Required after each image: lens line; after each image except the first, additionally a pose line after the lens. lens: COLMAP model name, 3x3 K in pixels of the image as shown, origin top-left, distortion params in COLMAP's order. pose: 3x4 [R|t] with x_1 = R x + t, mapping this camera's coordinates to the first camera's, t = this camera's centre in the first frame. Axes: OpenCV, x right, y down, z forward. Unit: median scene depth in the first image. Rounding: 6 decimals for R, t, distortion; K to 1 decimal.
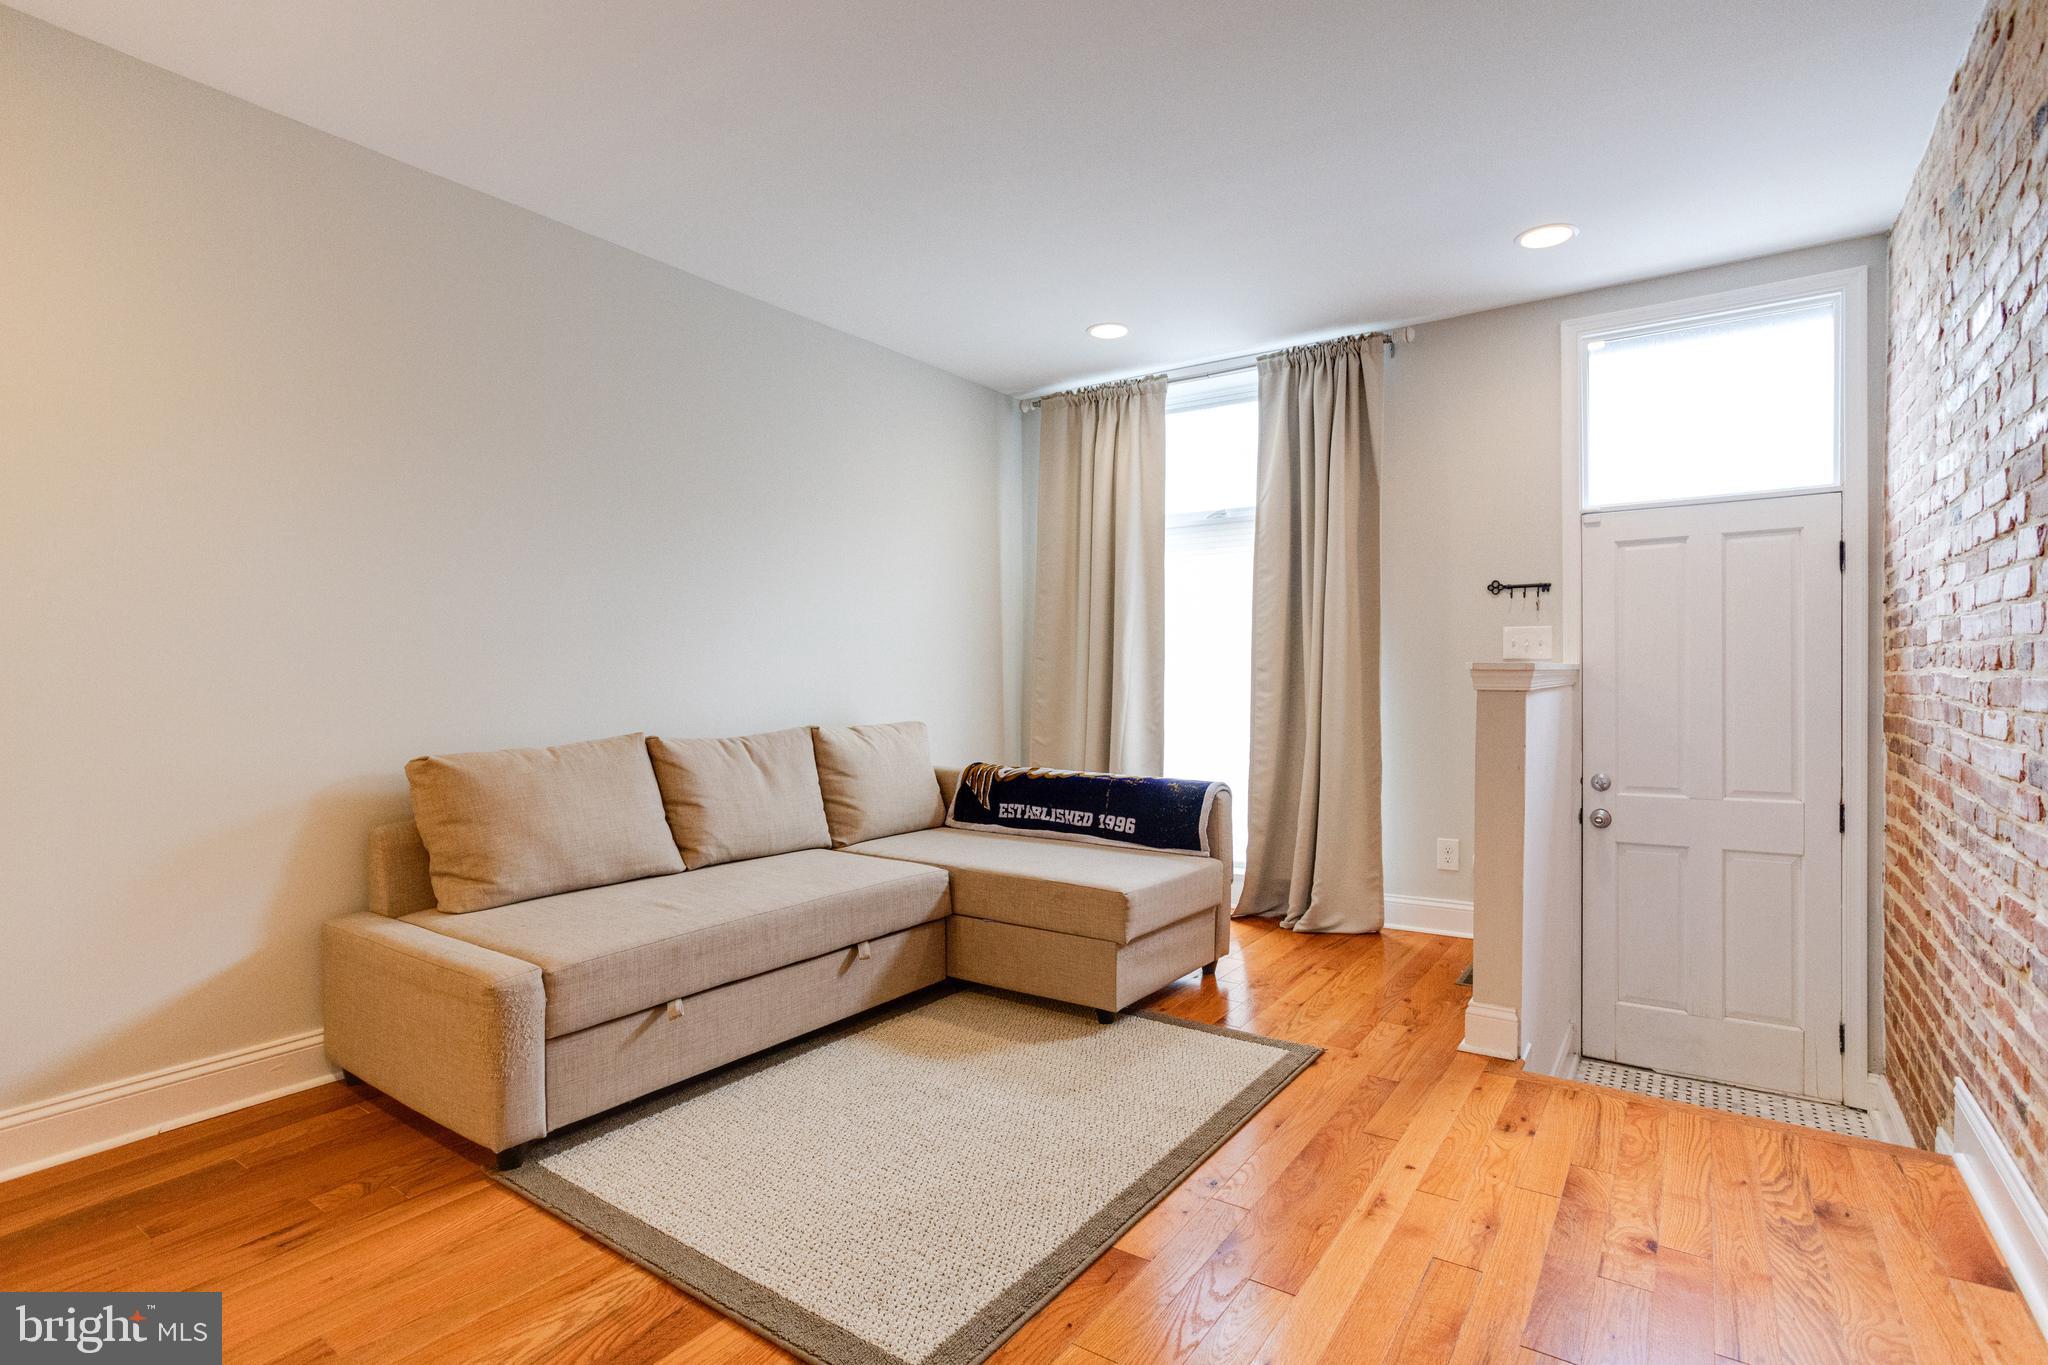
lens RADIAL K [[998.4, 0, 1030.1], [0, 998.4, 688.4], [0, 0, 1]] dist [-0.049927, 0.031376]
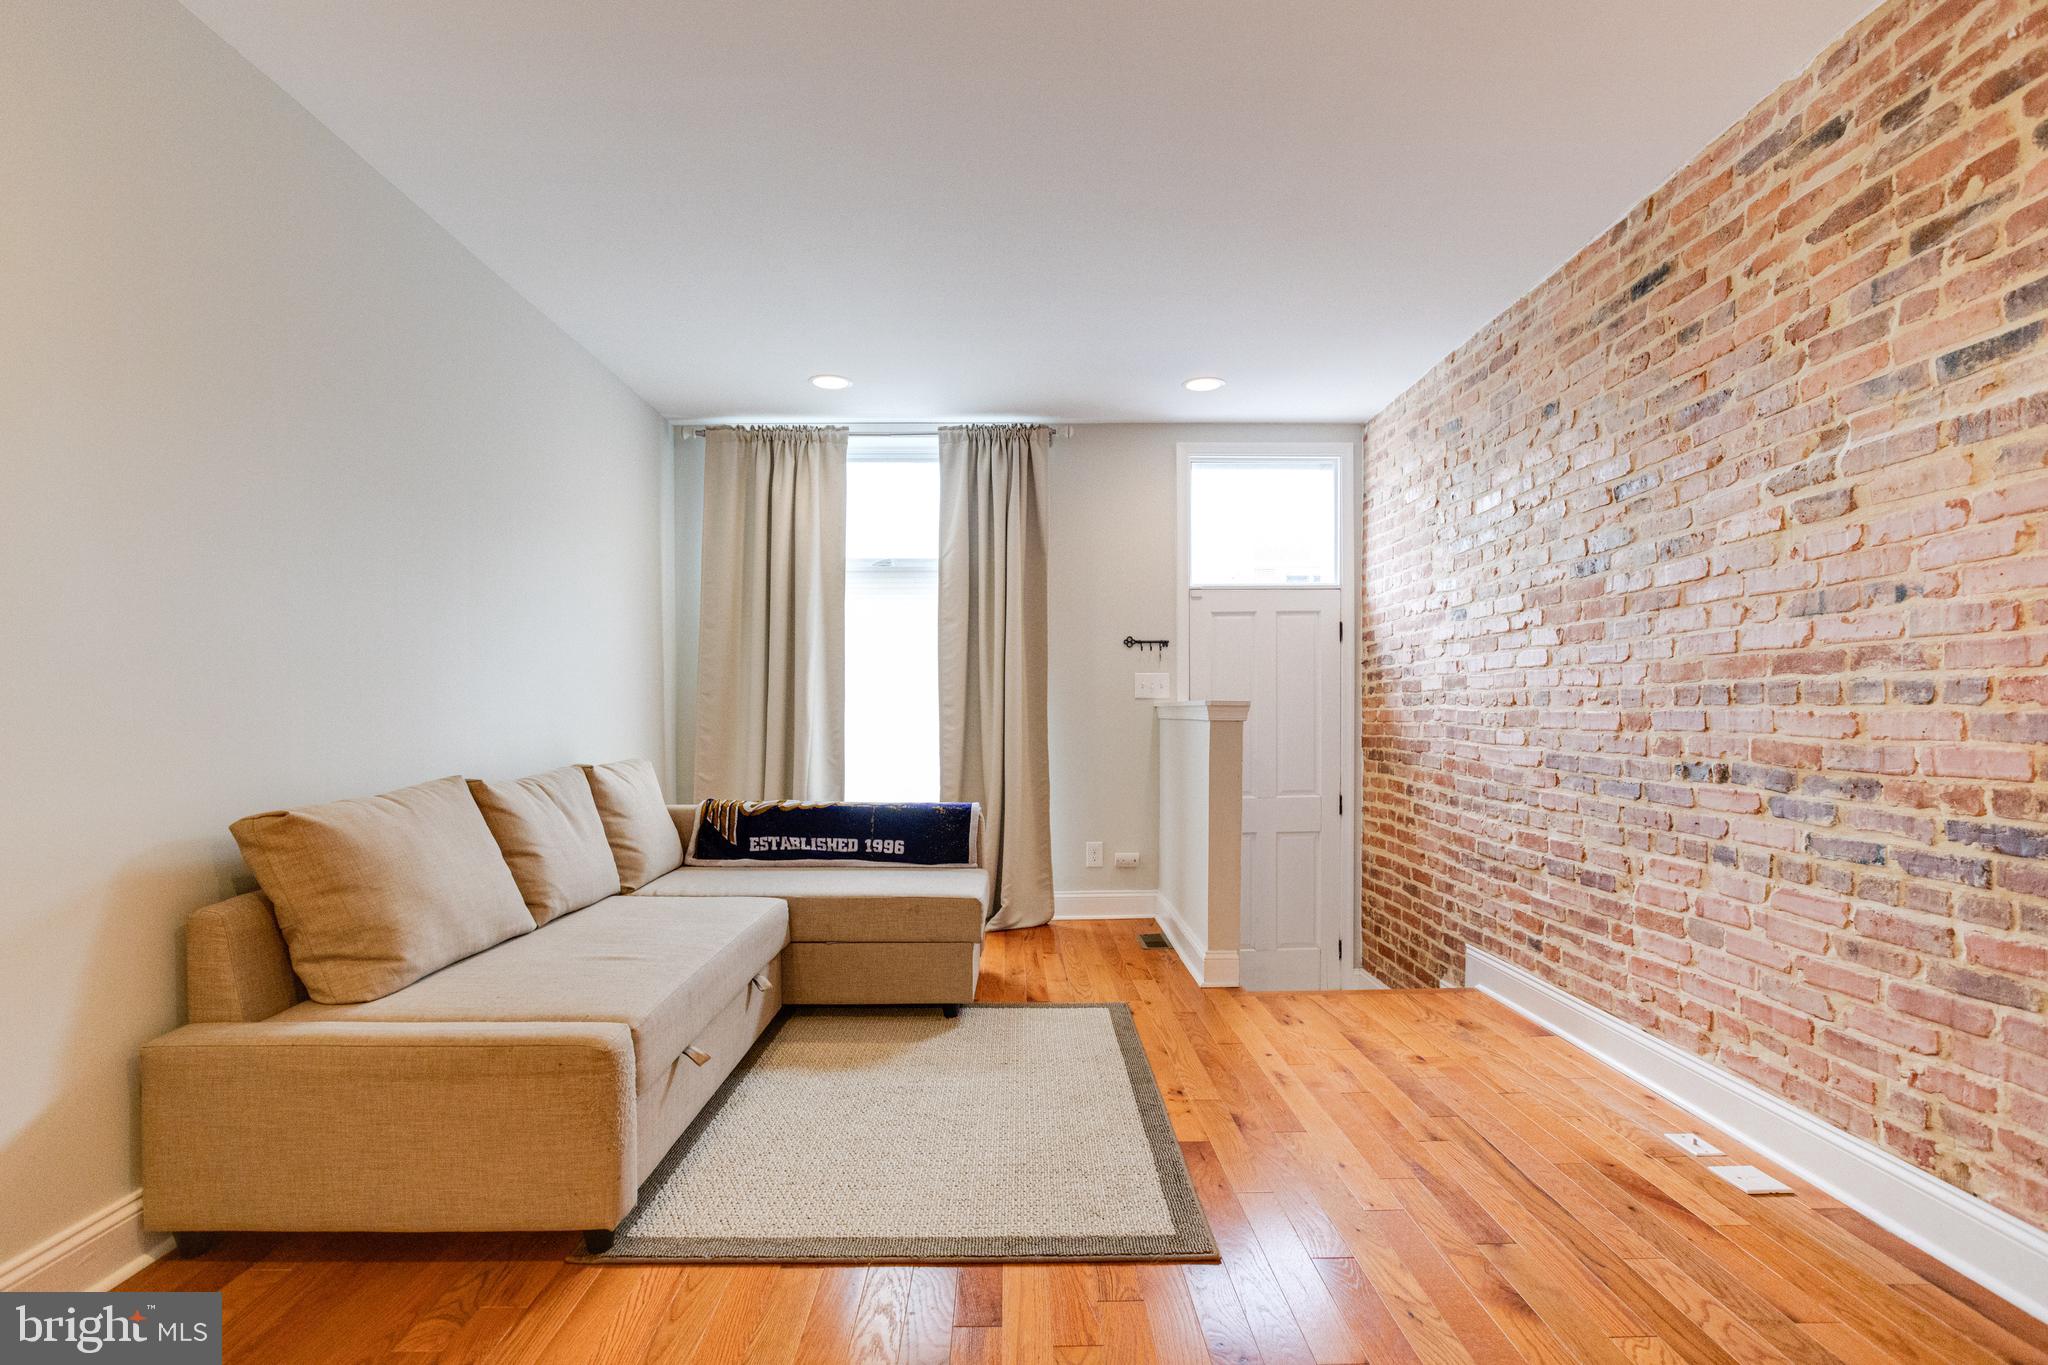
lens RADIAL K [[1012.1, 0, 1023.5], [0, 1012.1, 740.8], [0, 0, 1]] dist [-0.040219, 0.015521]
pose [[0.813868, -0.015752, 0.580836, -0.416381], [0.008271, 0.999845, 0.015526, 0.004582], [-0.580991, -0.007832, 0.813872, 0.015245]]
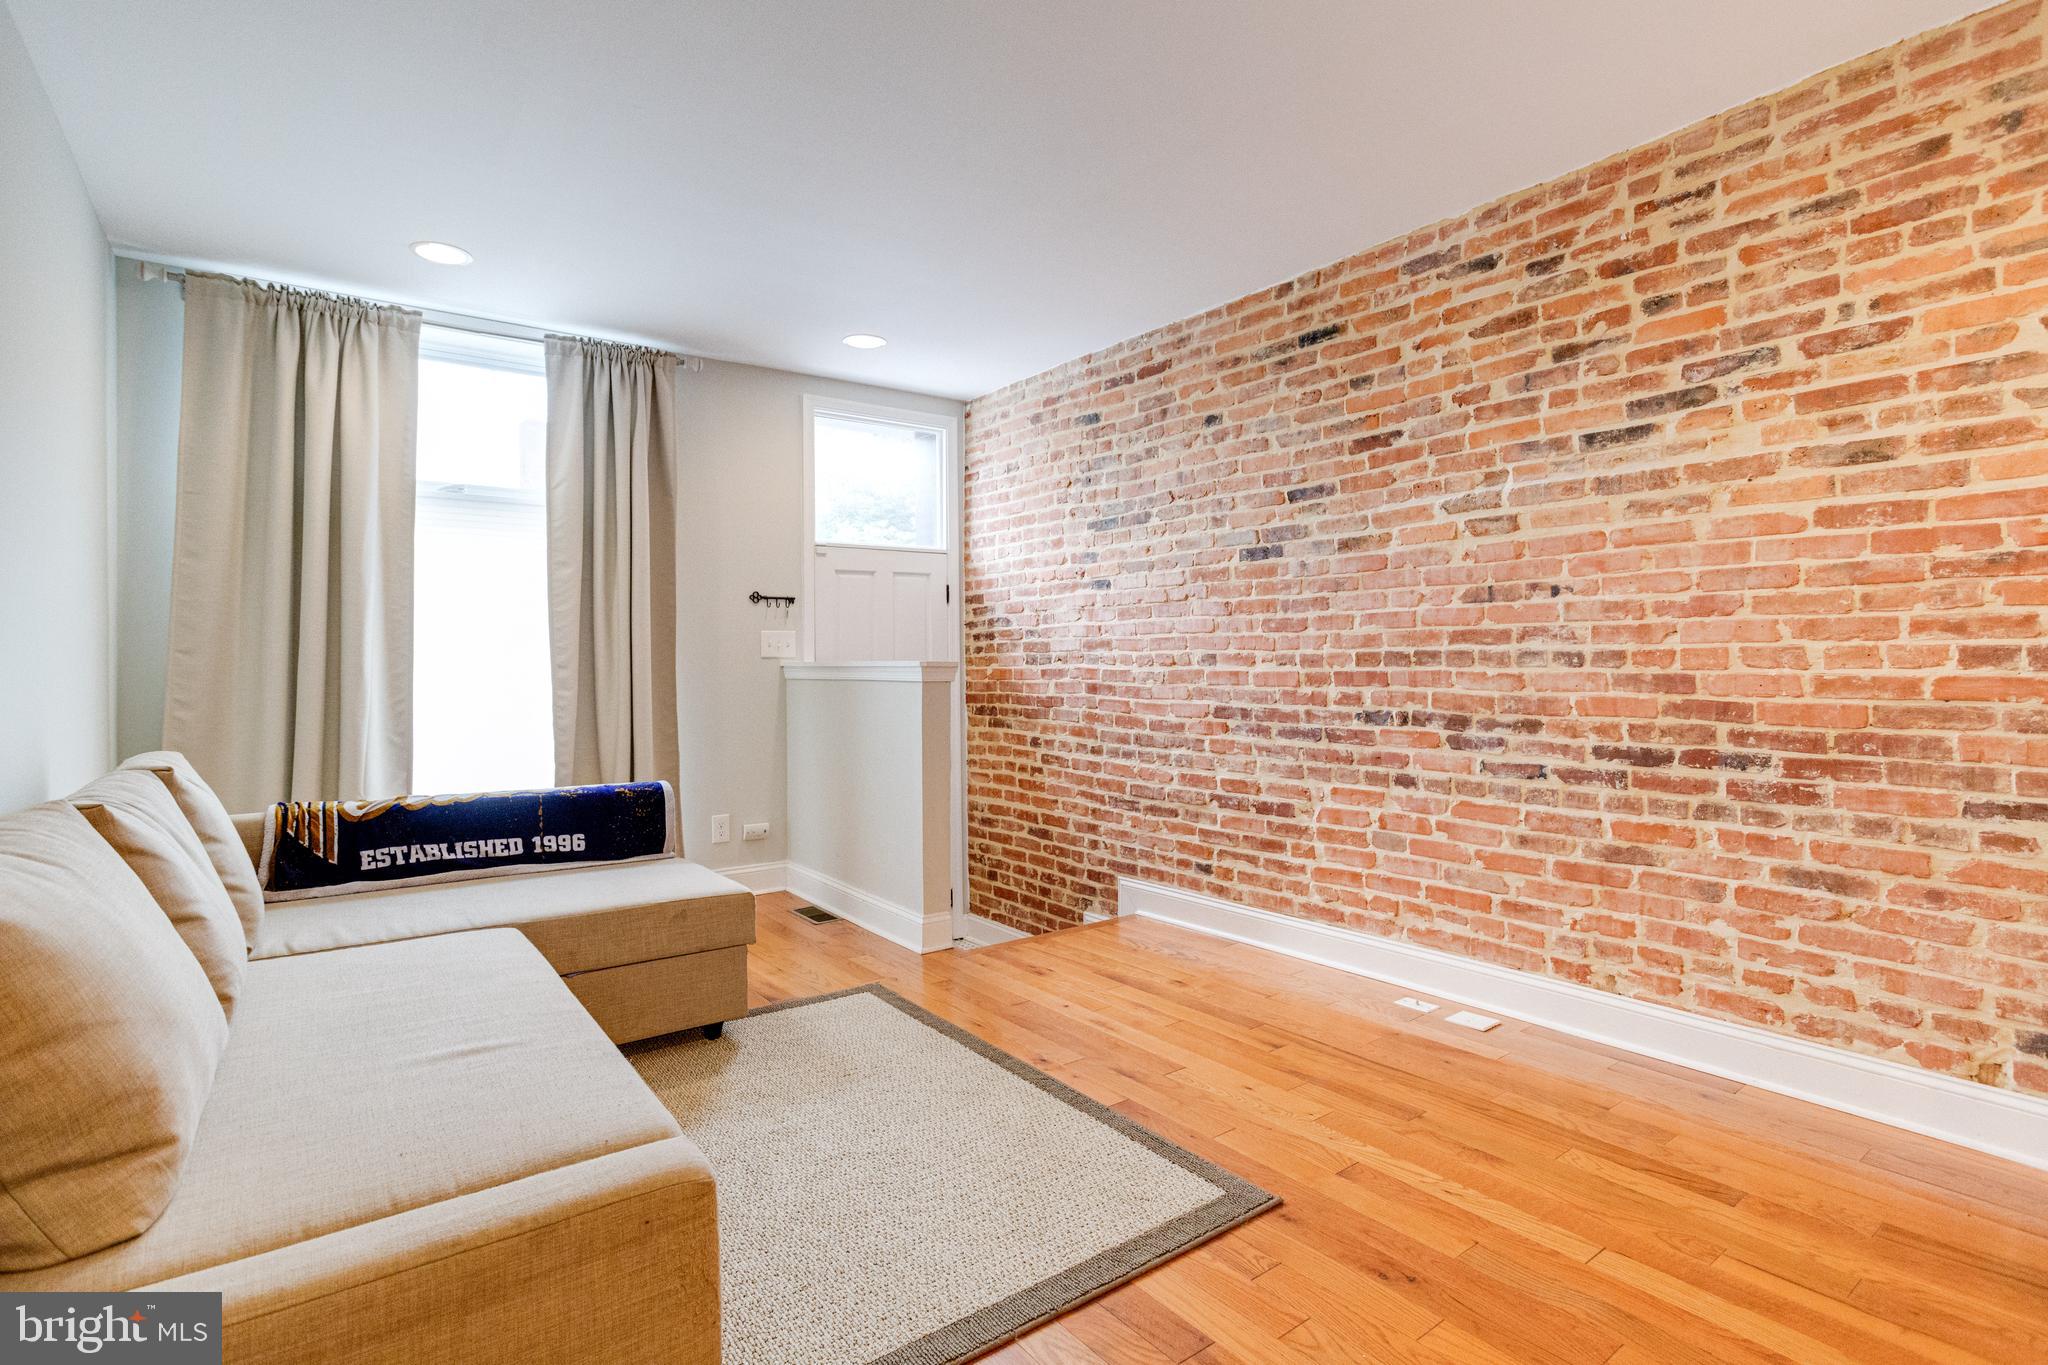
lens RADIAL K [[998.0, 0, 1016.7], [0, 998.0, 659.0], [0, 0, 1]] dist [-0.057690, 0.037235]
pose [[0.318436, 0.004471, 0.947934, -0.587460], [0.018881, 0.999761, -0.011058, -0.008643], [-0.947756, 0.021419, 0.318275, 0.332135]]
